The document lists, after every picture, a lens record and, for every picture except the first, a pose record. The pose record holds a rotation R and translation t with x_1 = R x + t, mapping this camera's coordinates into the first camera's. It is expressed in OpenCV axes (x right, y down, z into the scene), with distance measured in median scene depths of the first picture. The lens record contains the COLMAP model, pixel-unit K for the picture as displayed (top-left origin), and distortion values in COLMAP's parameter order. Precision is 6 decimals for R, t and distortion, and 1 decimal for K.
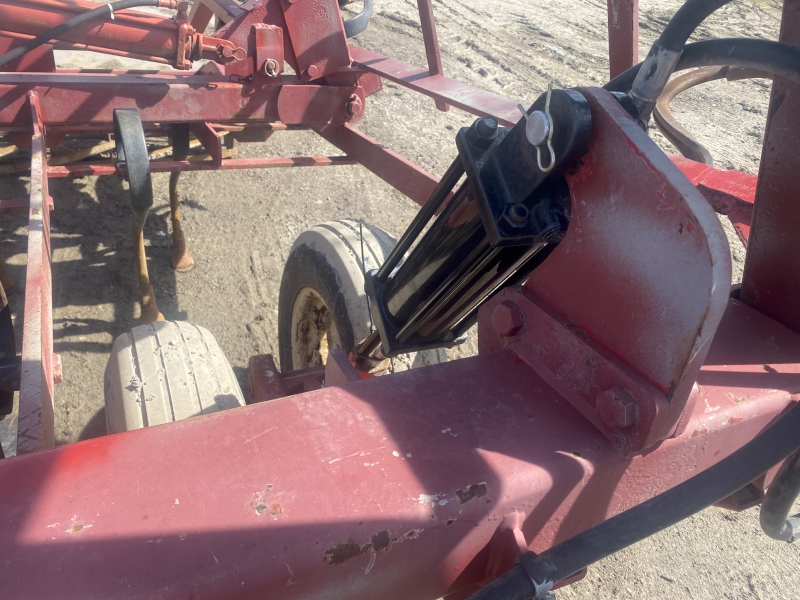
lens RADIAL K [[611.2, 0, 391.2], [0, 611.2, 298.4], [0, 0, 1]] dist [0.023596, -0.023304]
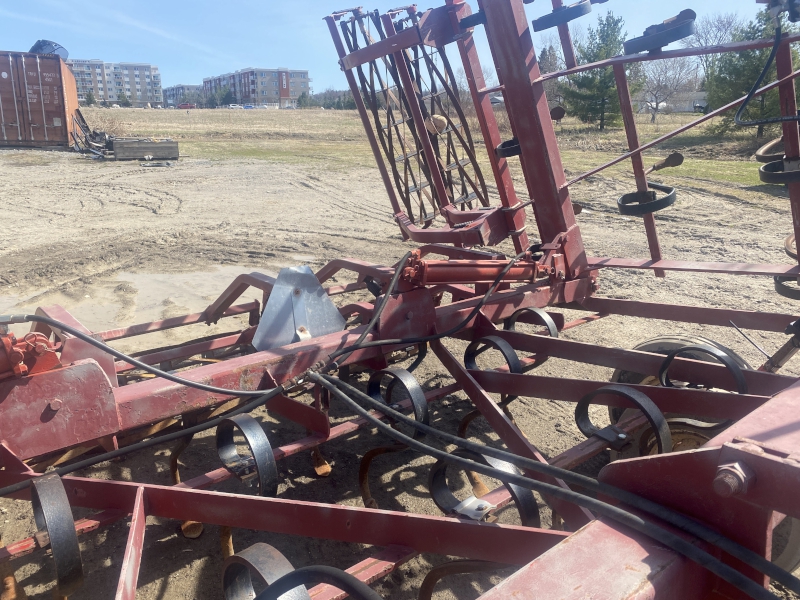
lens RADIAL K [[611.2, 0, 406.8], [0, 611.2, 293.8], [0, 0, 1]] dist [0.023596, -0.023304]
pose [[0.959957, -0.197762, 0.198426, -0.997122], [0.249462, 0.925737, -0.284219, 0.083600], [-0.127482, 0.322338, 0.938001, -0.639066]]
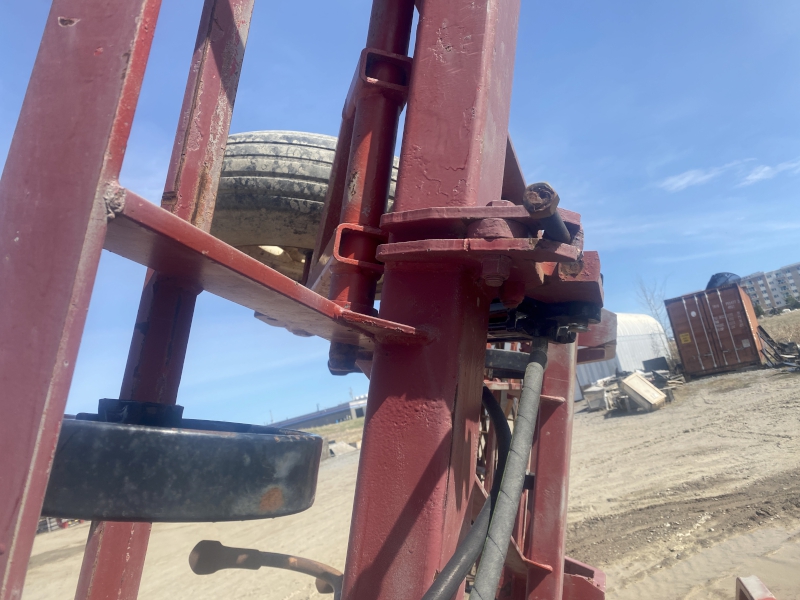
lens RADIAL K [[611.2, 0, 397.2], [0, 611.2, 302.0], [0, 0, 1]] dist [0.023596, -0.023304]
pose [[0.665734, -0.423961, -0.614048, -1.189619], [-0.112379, 0.756560, -0.644196, 0.076027], [0.737678, 0.497869, 0.456024, -0.928066]]
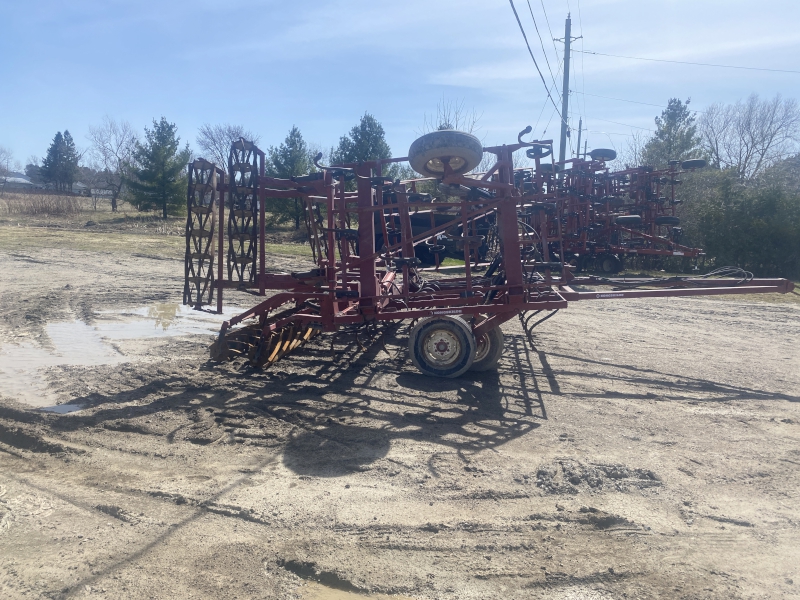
lens RADIAL K [[611.2, 0, 400.5], [0, 611.2, 297.7], [0, 0, 1]] dist [0.023596, -0.023304]
pose [[0.556648, -0.219712, 0.801167, -4.670948], [0.503995, 0.855958, -0.115436, 0.415458], [-0.660403, 0.468042, 0.587201, -2.130325]]
